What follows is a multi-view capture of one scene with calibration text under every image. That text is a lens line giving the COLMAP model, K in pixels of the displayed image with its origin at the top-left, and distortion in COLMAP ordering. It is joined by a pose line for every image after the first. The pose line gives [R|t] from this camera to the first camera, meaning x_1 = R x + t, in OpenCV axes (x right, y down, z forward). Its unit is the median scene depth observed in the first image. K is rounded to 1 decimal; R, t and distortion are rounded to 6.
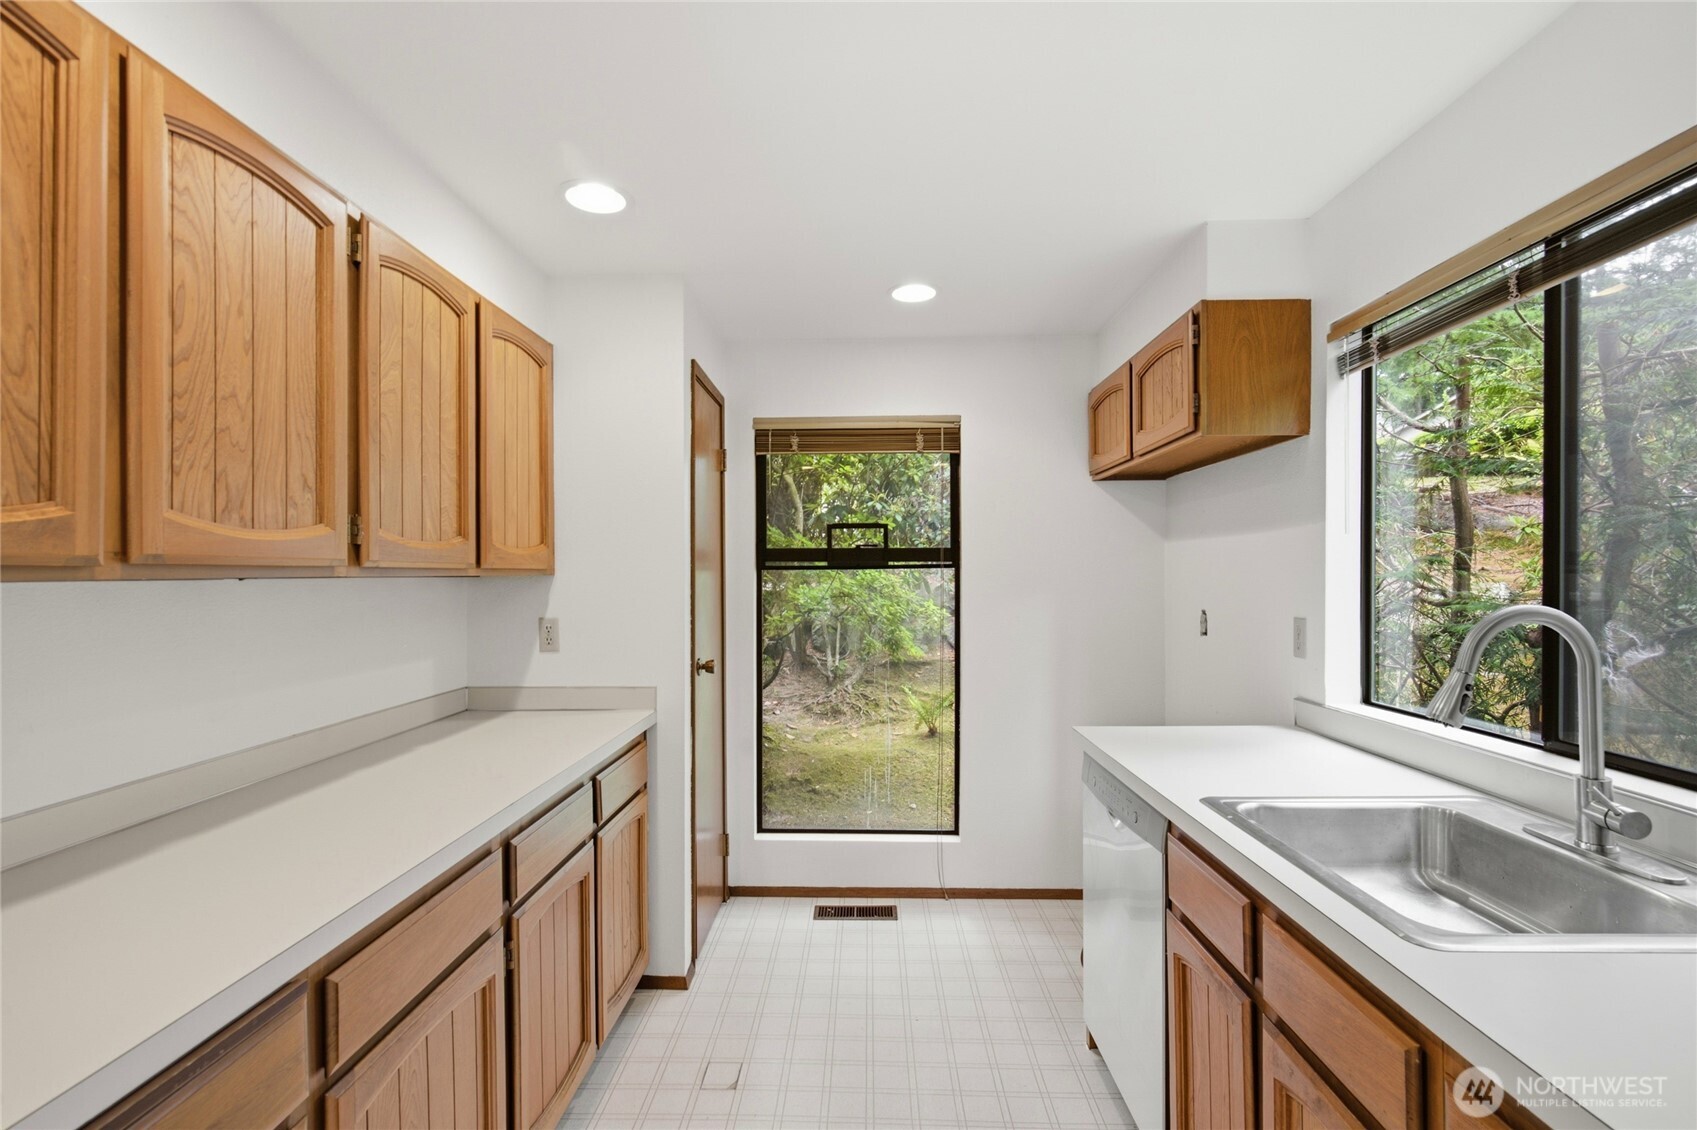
lens RADIAL K [[777.3, 0, 847.8], [0, 777.3, 569.9], [0, 0, 1]] dist [0.001591, 0.000364]
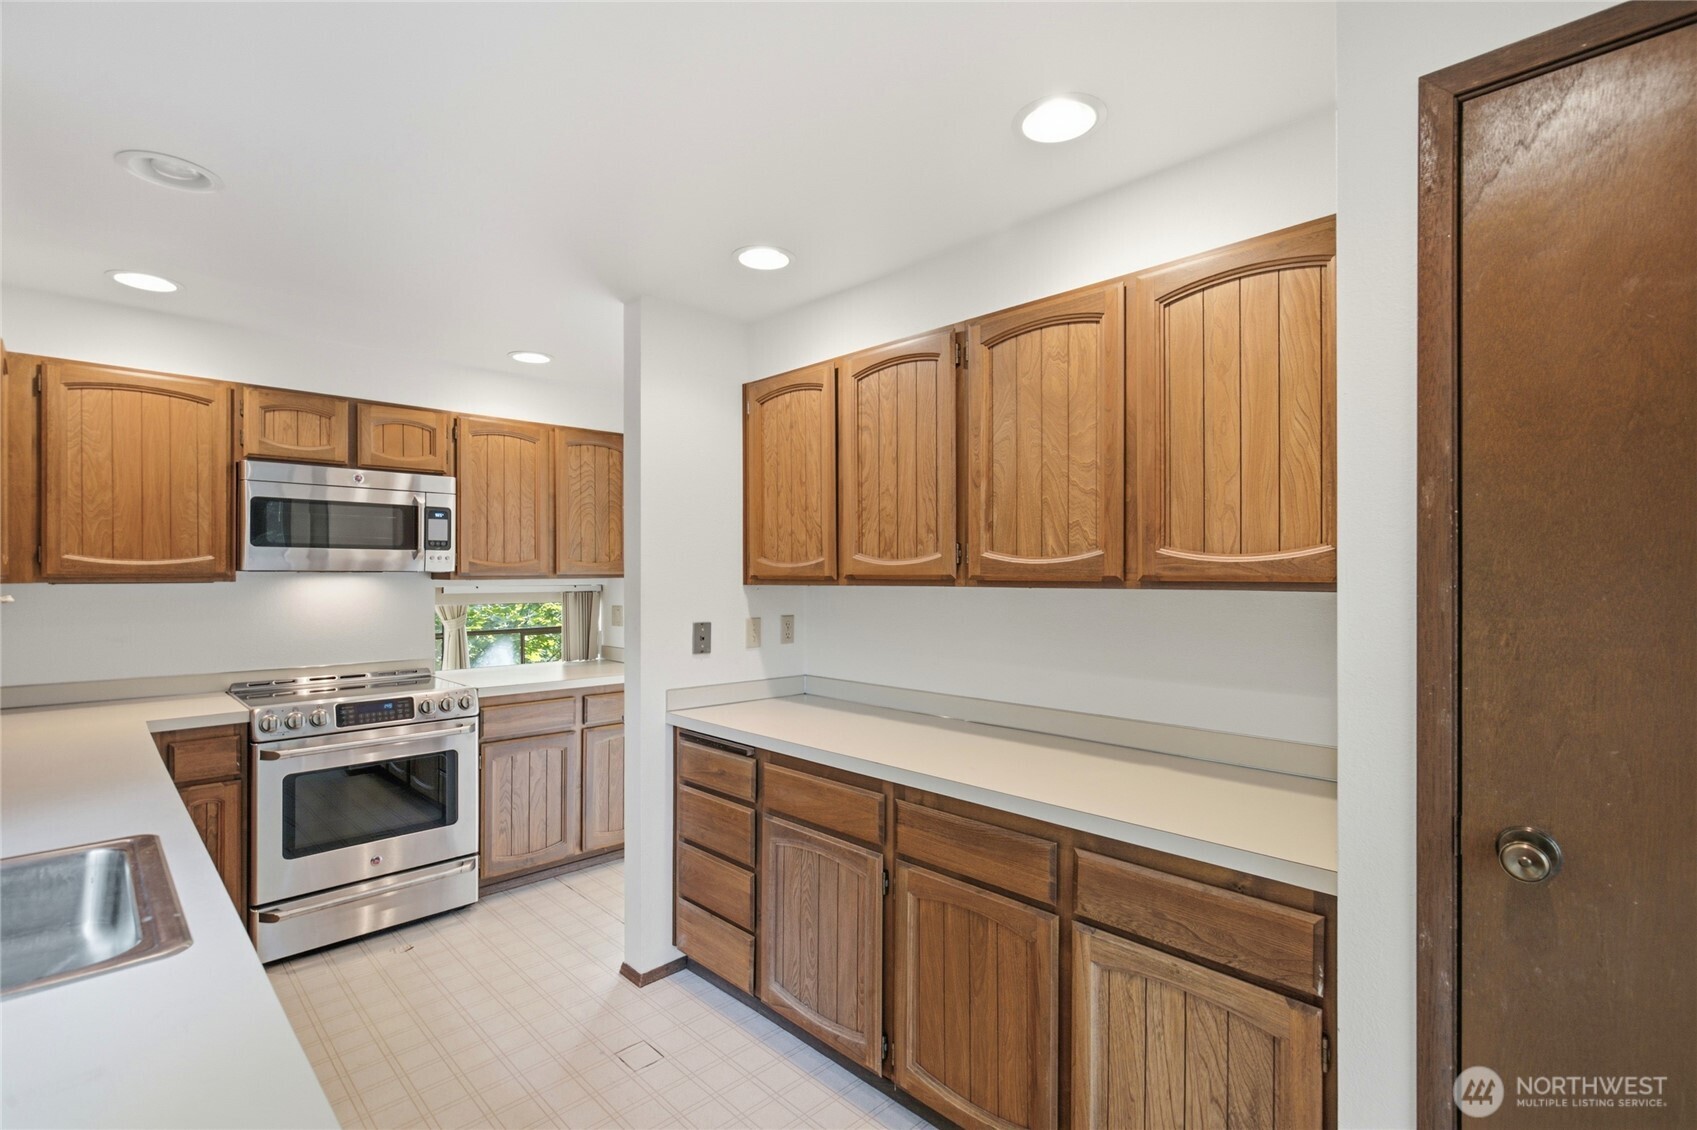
lens RADIAL K [[777.3, 0, 847.8], [0, 777.3, 569.9], [0, 0, 1]] dist [0.001591, 0.000364]
pose [[-0.689976, 0.002554, -0.723827, 0.635740], [0.002000, 0.999997, 0.001622, -0.030270], [0.723829, -0.000328, -0.689979, 2.173096]]
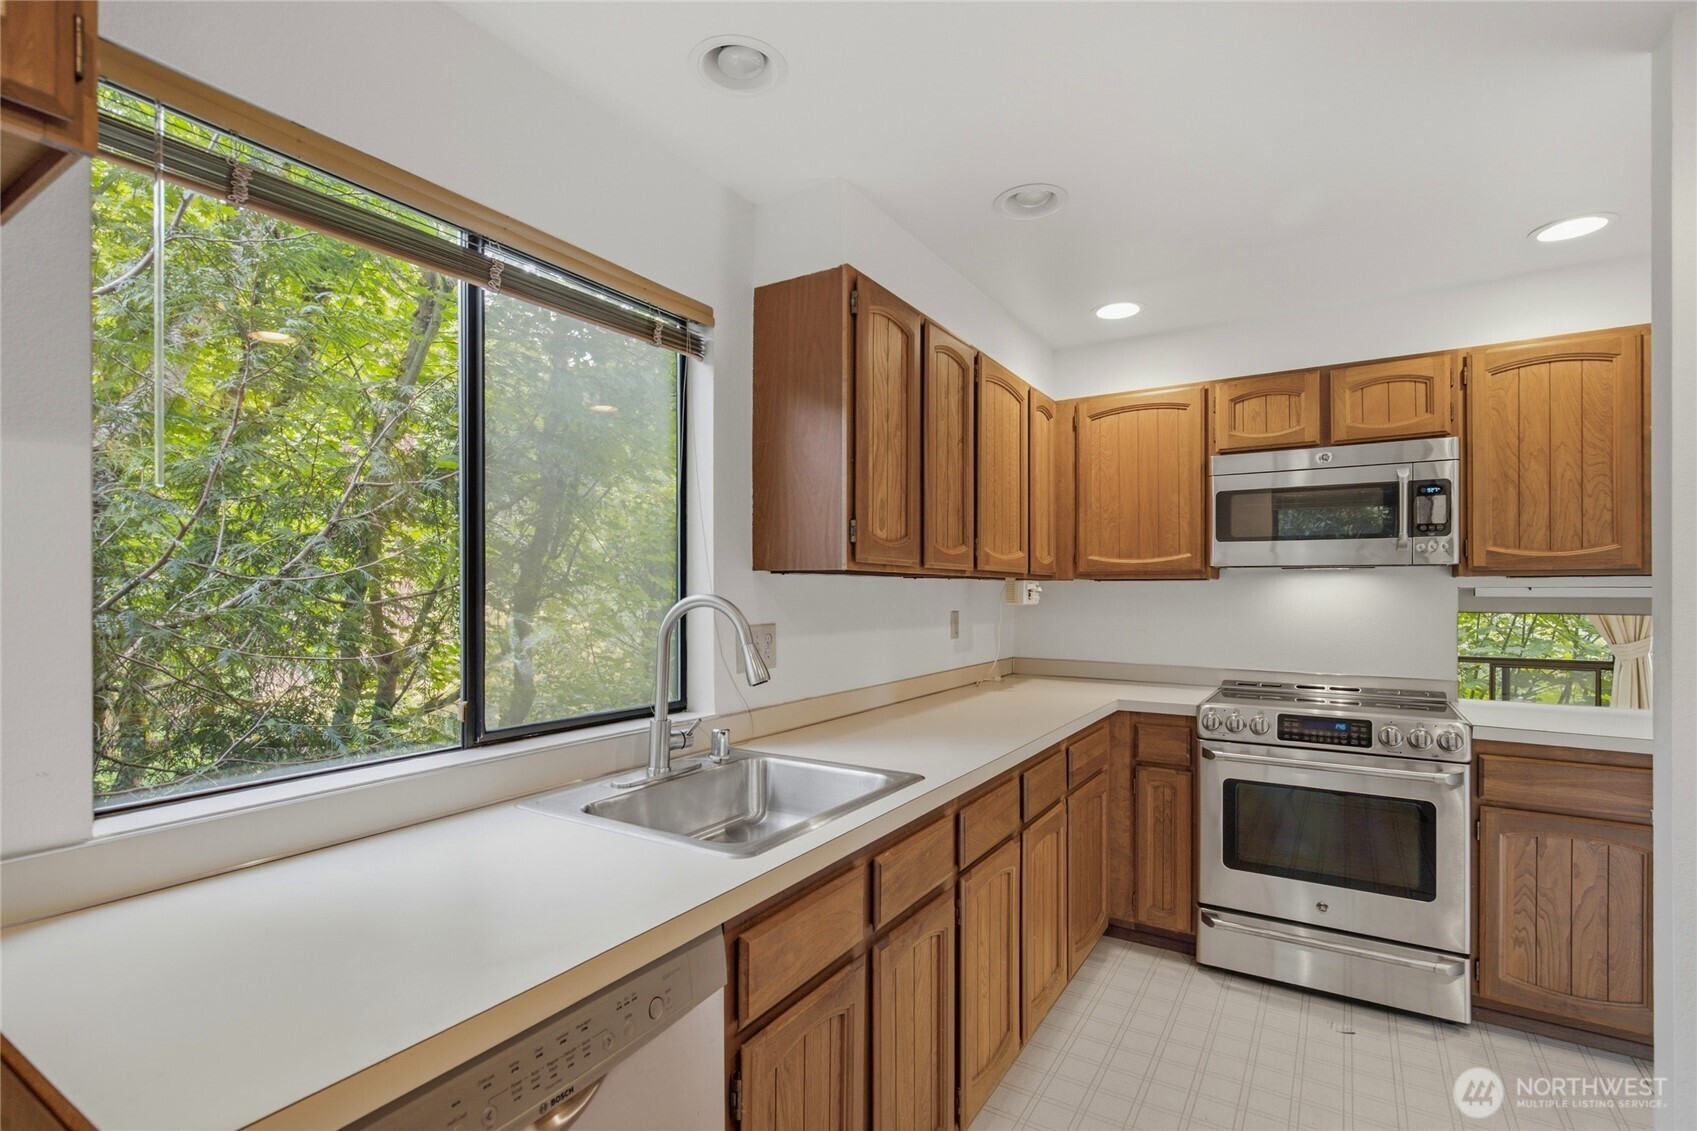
lens RADIAL K [[800.5, 0, 845.1], [0, 800.5, 588.7], [0, 0, 1]] dist [-0.000250, 0.000488]
pose [[-0.860146, 0.005126, 0.510023, -0.038041], [0.003946, 0.999986, -0.003396, 0.037725], [-0.510033, -0.000909, -0.860154, 1.902022]]
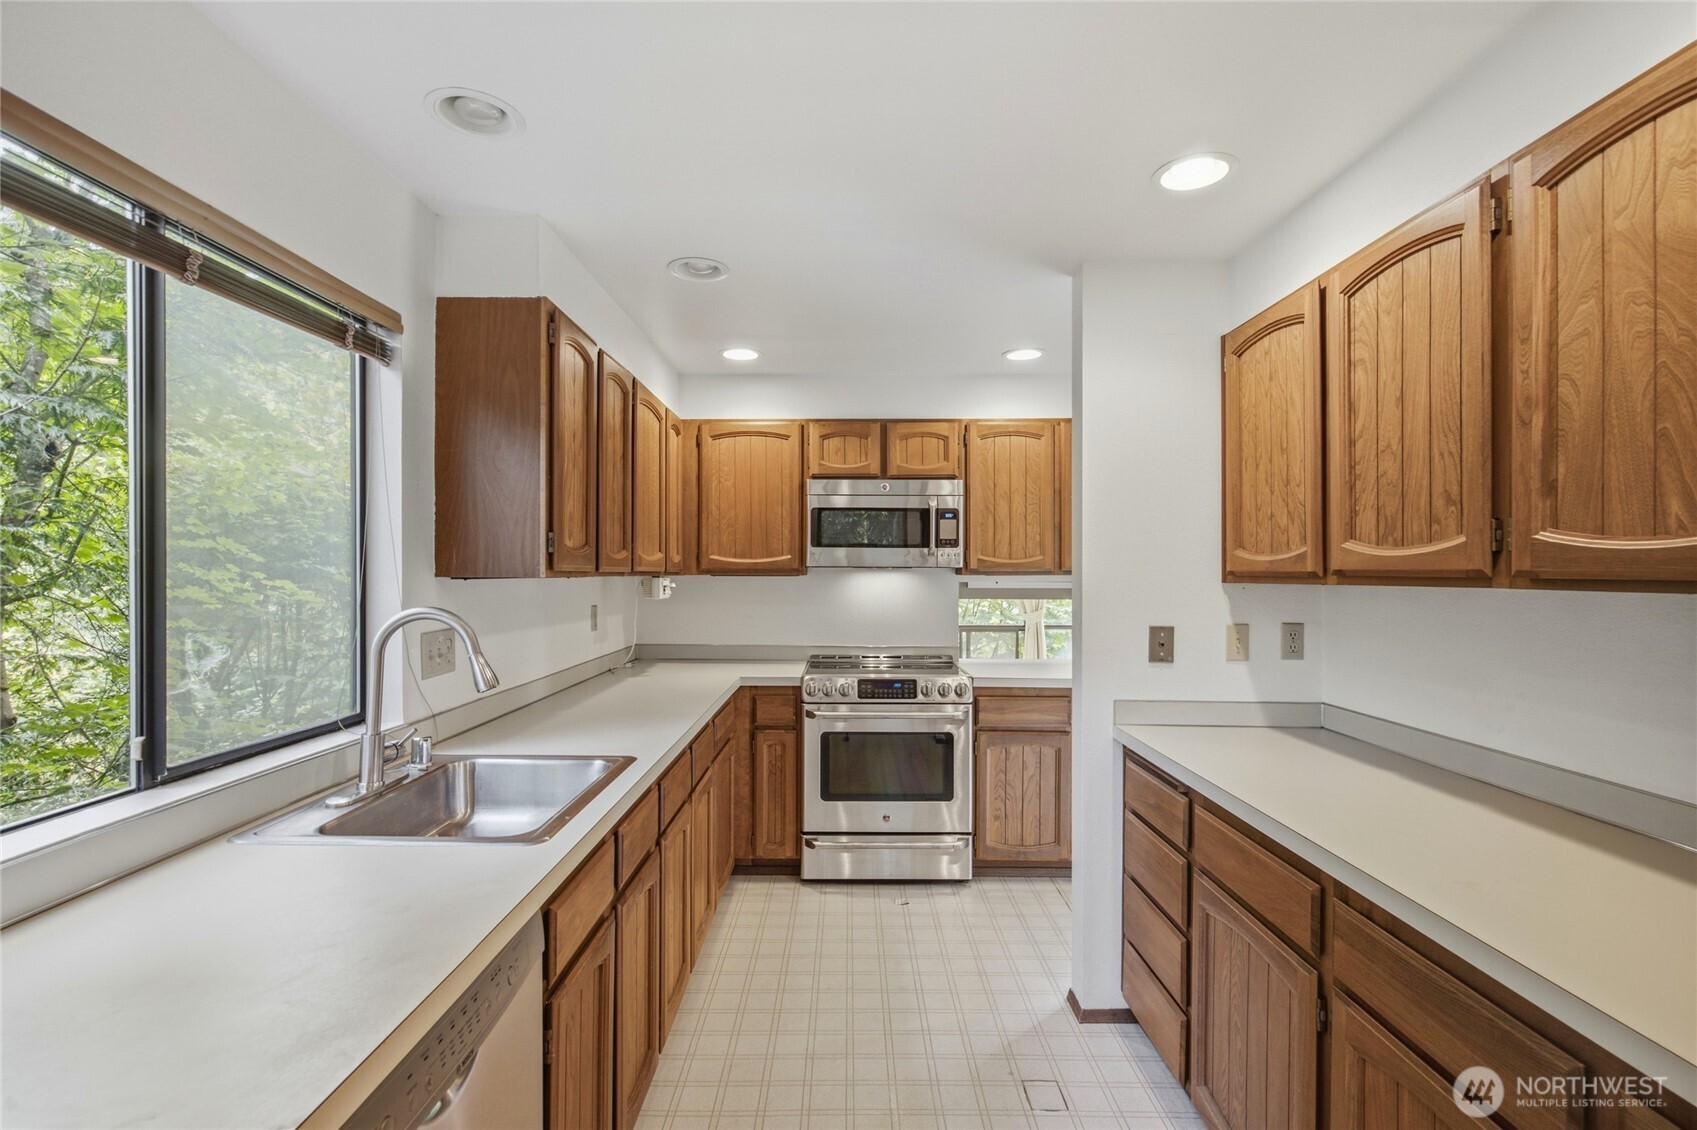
lens RADIAL K [[777.3, 0, 847.8], [0, 777.3, 569.9], [0, 0, 1]] dist [0.001591, 0.000364]
pose [[-0.999702, 0.003084, -0.024210, 0.146678], [0.003041, 0.999994, 0.001787, -0.020397], [0.024215, 0.001713, -0.999705, 2.213097]]
